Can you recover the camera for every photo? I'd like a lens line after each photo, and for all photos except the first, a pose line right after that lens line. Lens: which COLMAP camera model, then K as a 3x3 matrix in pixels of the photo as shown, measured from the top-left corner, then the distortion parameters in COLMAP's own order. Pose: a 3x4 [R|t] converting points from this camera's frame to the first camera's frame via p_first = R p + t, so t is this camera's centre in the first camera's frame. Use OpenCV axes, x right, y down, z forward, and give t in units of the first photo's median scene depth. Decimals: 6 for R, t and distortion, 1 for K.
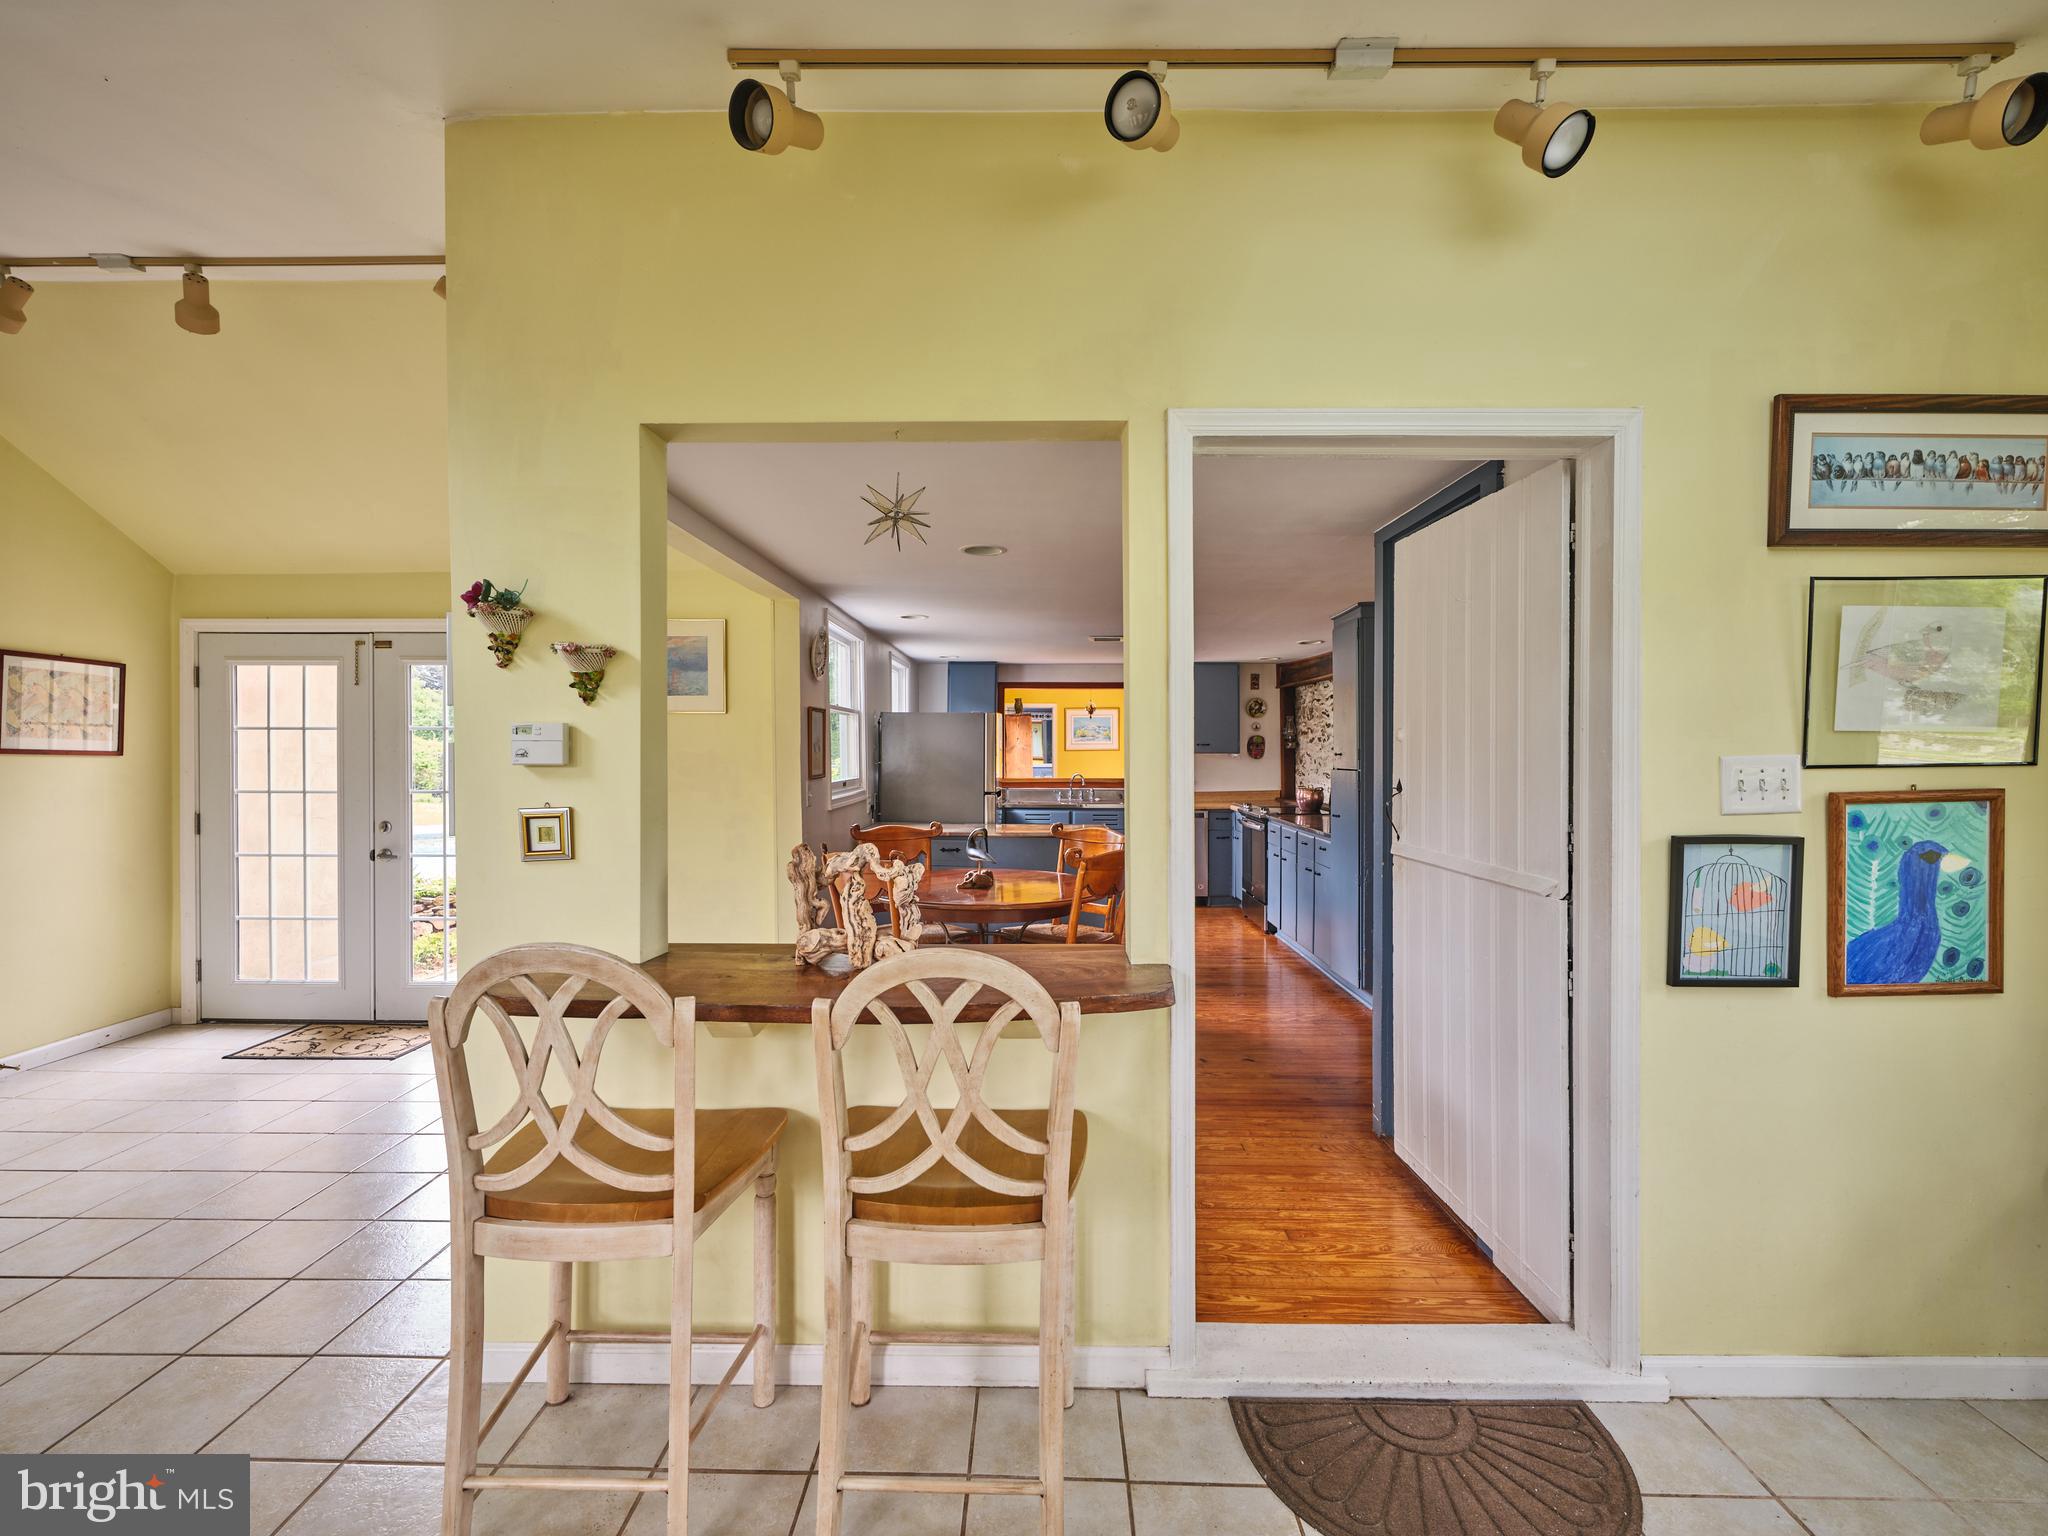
lens RADIAL K [[936.7, 0, 1032.3], [0, 936.7, 756.6], [0, 0, 1]] dist [-0.000545, -0.000017]
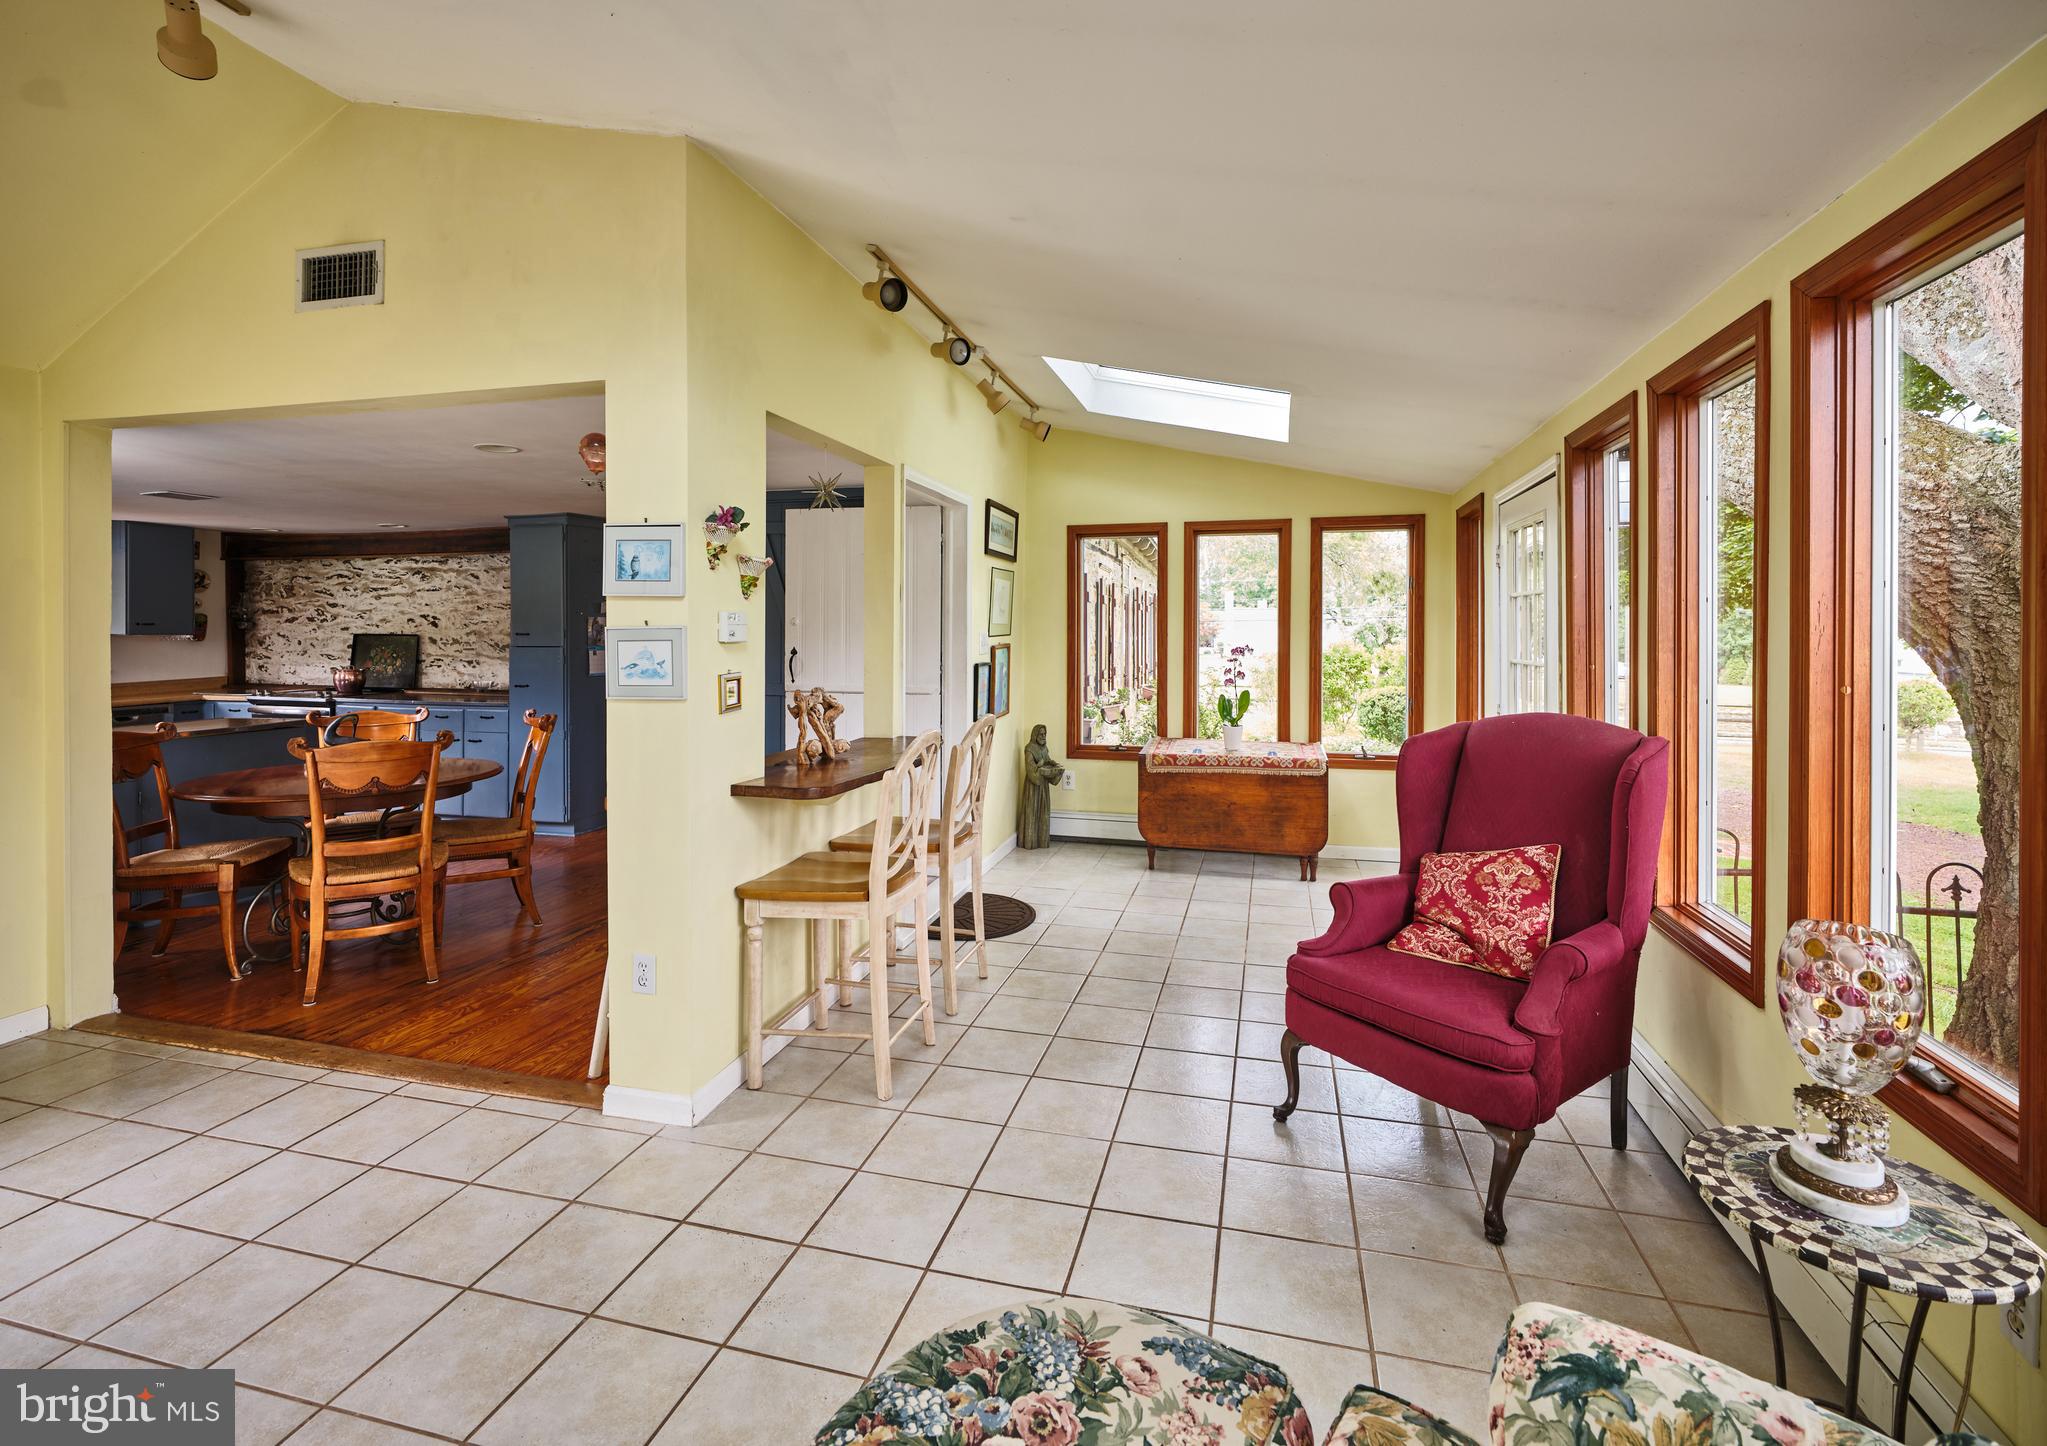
lens RADIAL K [[954.3, 0, 1031.1], [0, 954.3, 628.5], [0, 0, 1]] dist [-0.000522, -0.000131]
pose [[0.247148, -0.000865, 0.968977, -0.424031], [0.007744, 0.999969, -0.001082, -0.002088], [-0.968947, 0.007771, 0.247147, 0.047473]]
